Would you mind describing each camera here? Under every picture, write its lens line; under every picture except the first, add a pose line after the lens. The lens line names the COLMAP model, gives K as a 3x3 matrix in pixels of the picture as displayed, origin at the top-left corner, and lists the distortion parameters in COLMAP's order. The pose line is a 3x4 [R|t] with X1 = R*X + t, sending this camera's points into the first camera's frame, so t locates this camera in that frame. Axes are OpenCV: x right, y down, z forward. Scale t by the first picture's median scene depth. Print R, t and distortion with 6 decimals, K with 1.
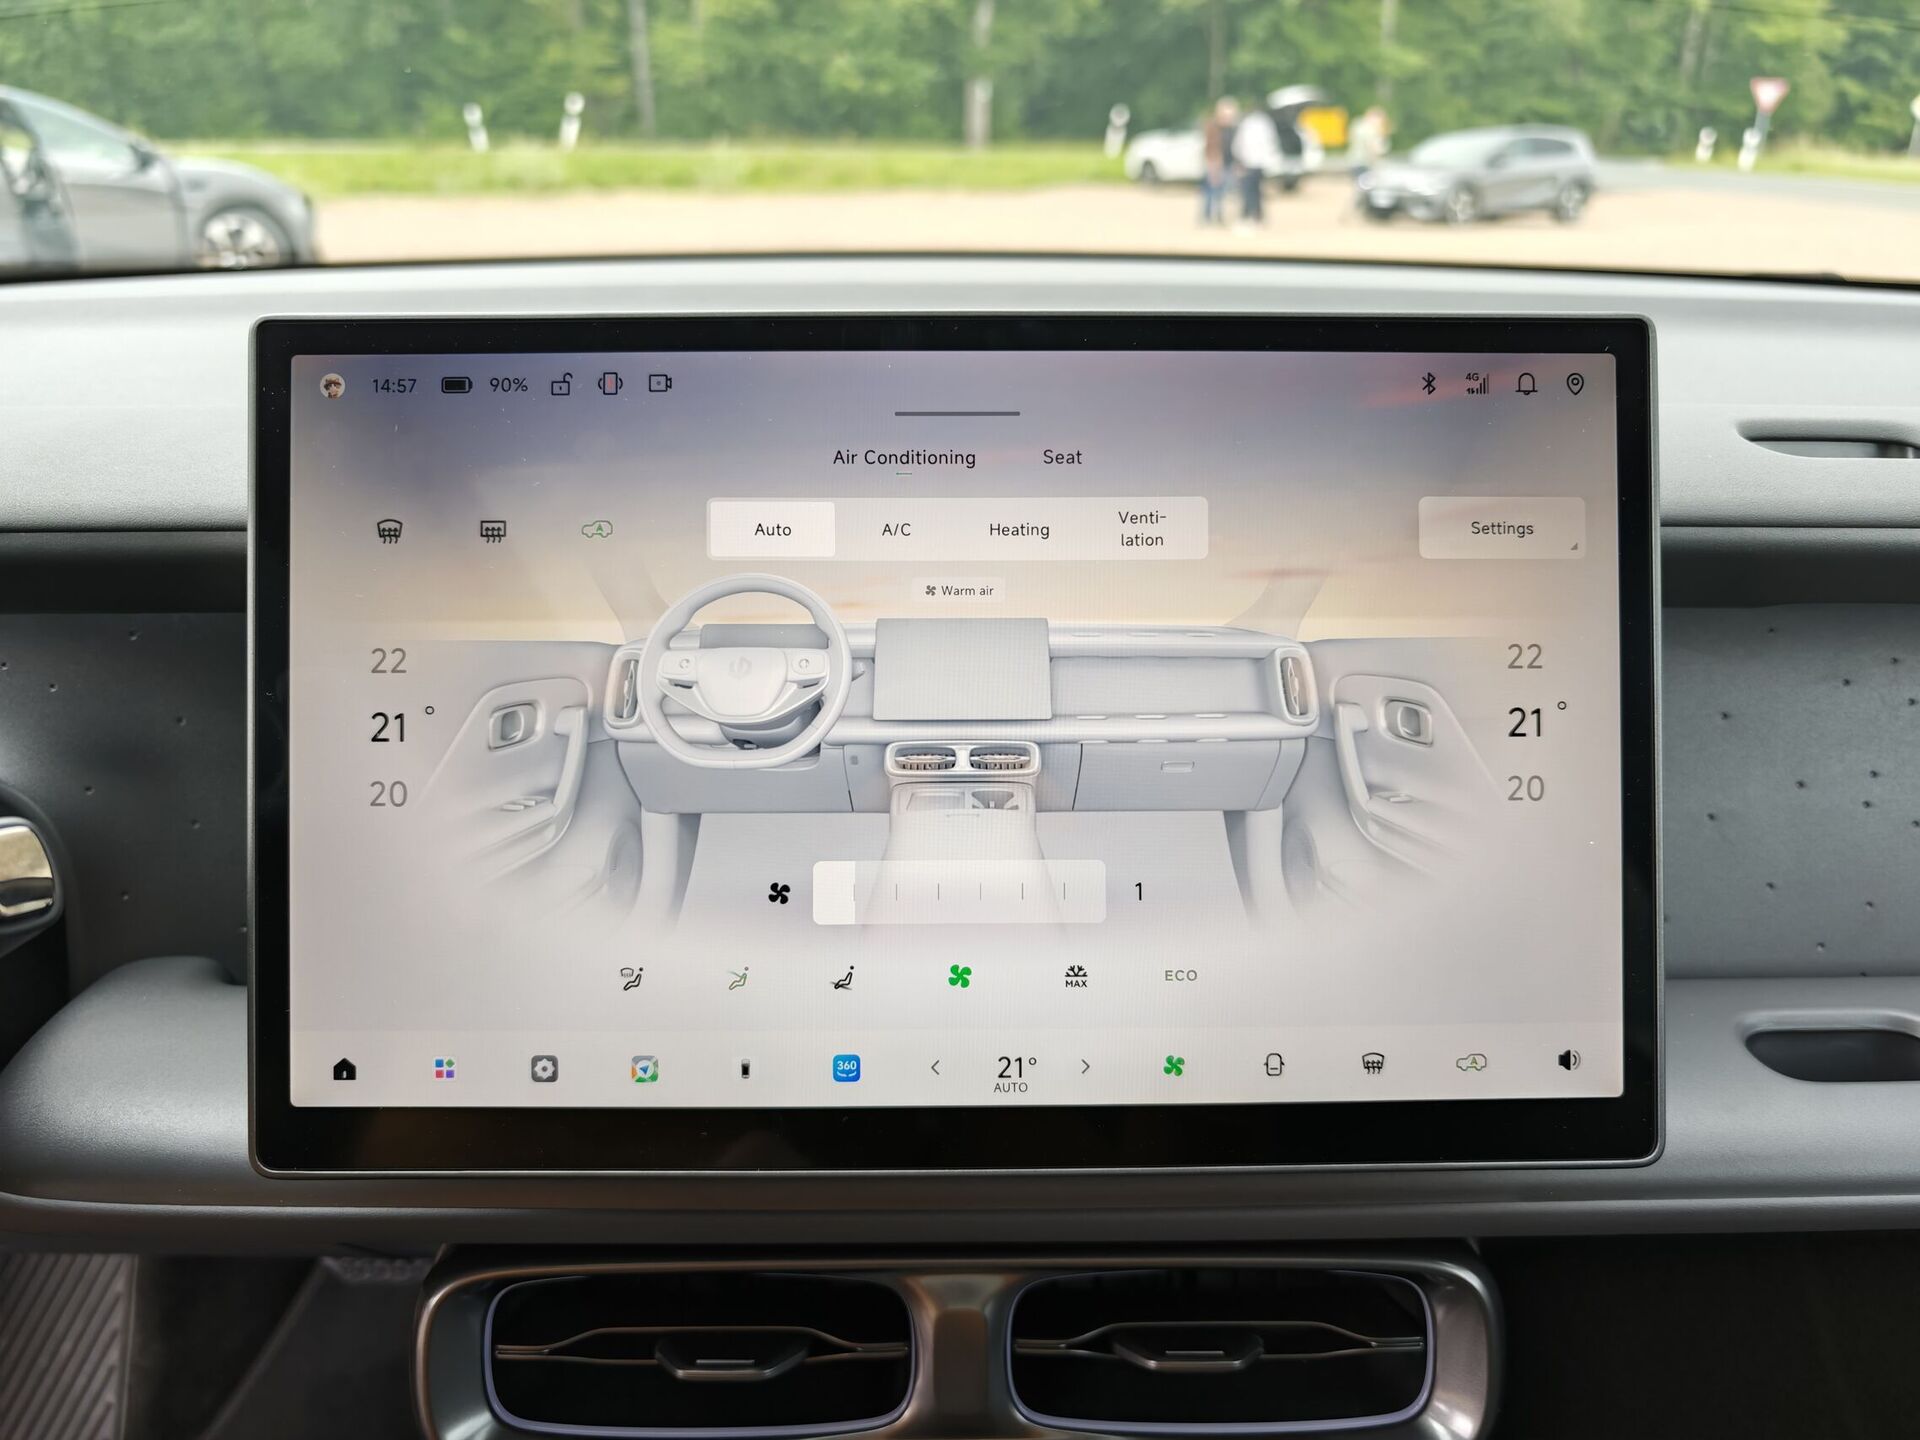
lens RADIAL K [[1299.2, 0, 973.4], [0, 1299.2, 723.0], [0, 0, 1]] dist [-0.000090, 0.003239]
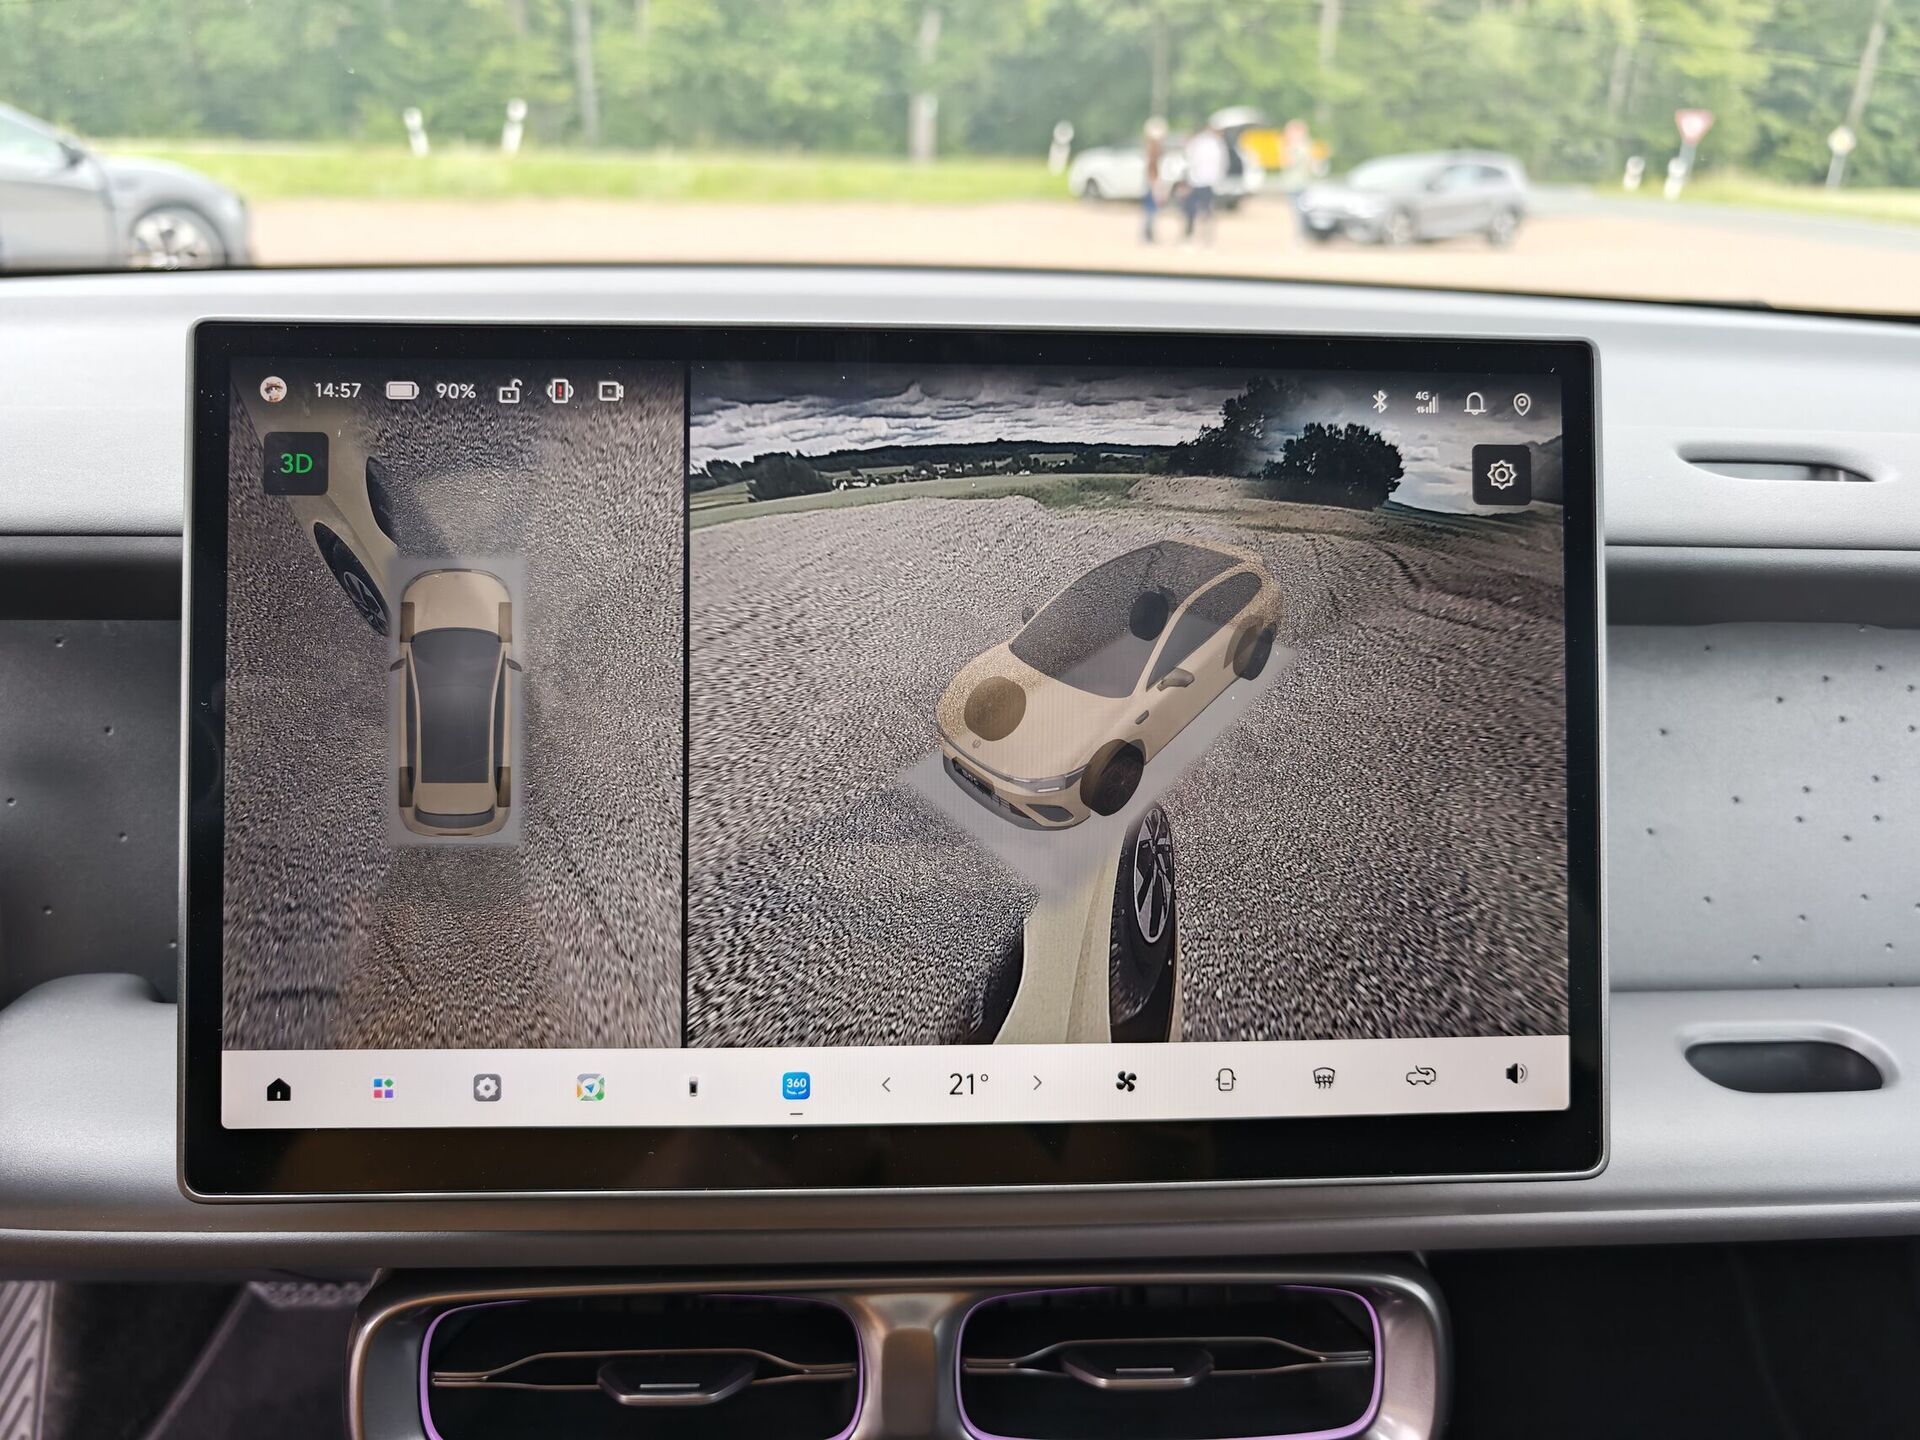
lens RADIAL K [[1296.9, 0, 960.0], [0, 1296.9, 720.0], [0, 0, 1]] dist [0.001869, 0.000271]
pose [[0.999329, 0.004603, 0.036348, -0.008421], [-0.004194, 0.999927, -0.011314, -0.001240], [-0.036398, 0.011154, 0.999275, 0.005552]]
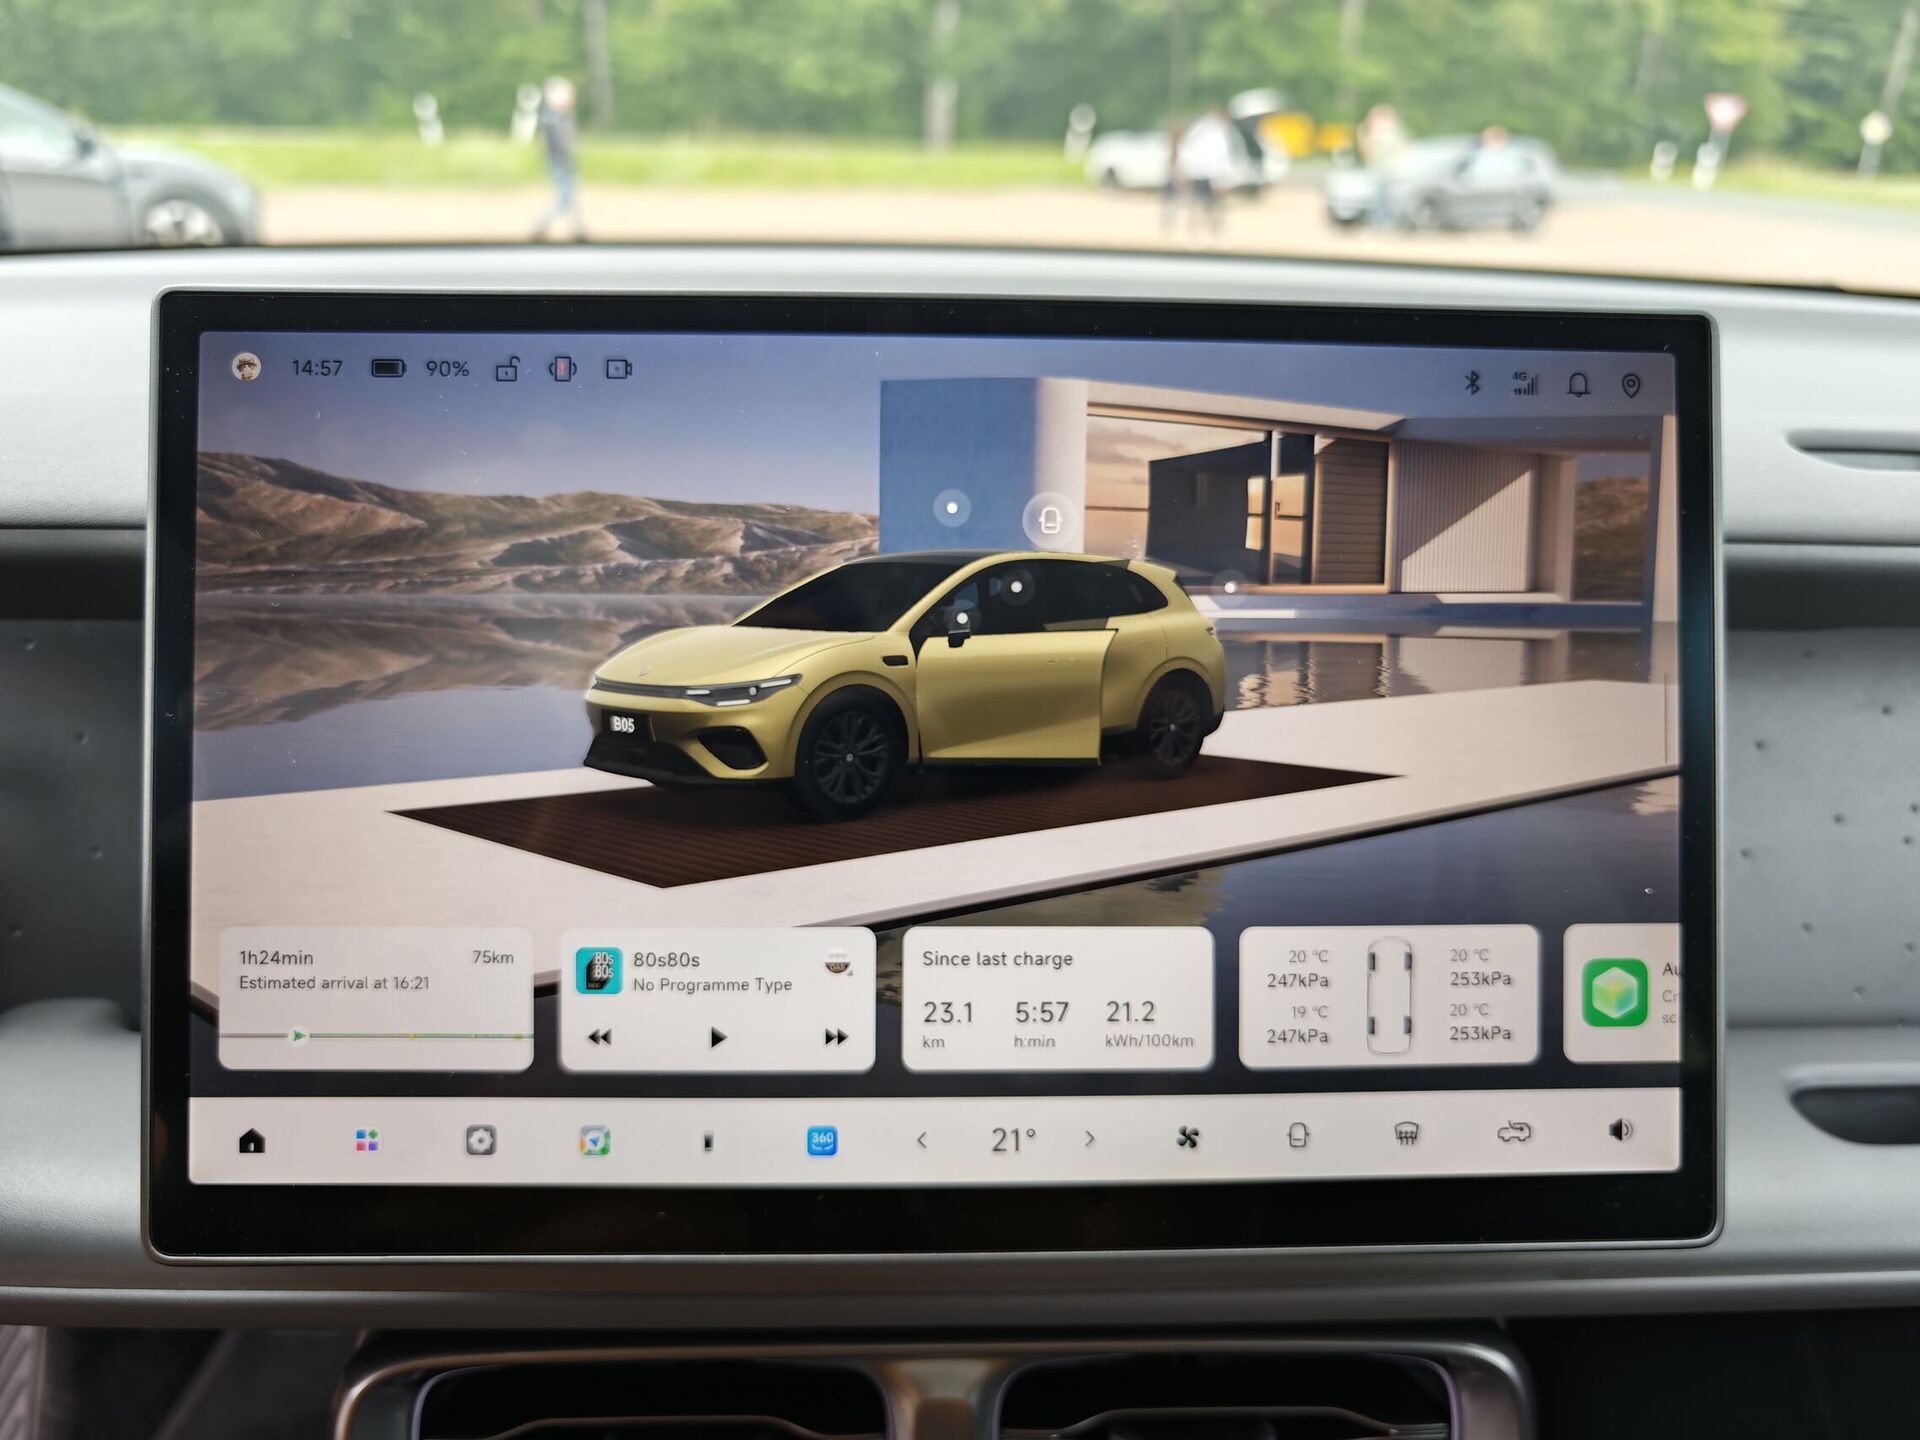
lens RADIAL K [[1278.6, 0, 952.0], [0, 1278.6, 718.6], [0, 0, 1]] dist [-0.007342, 0.003433]
pose [[0.999660, 0.008235, 0.024748, -0.026018], [-0.008129, 0.999957, -0.004374, -0.015999], [-0.024783, 0.004171, 0.999684, 0.096292]]
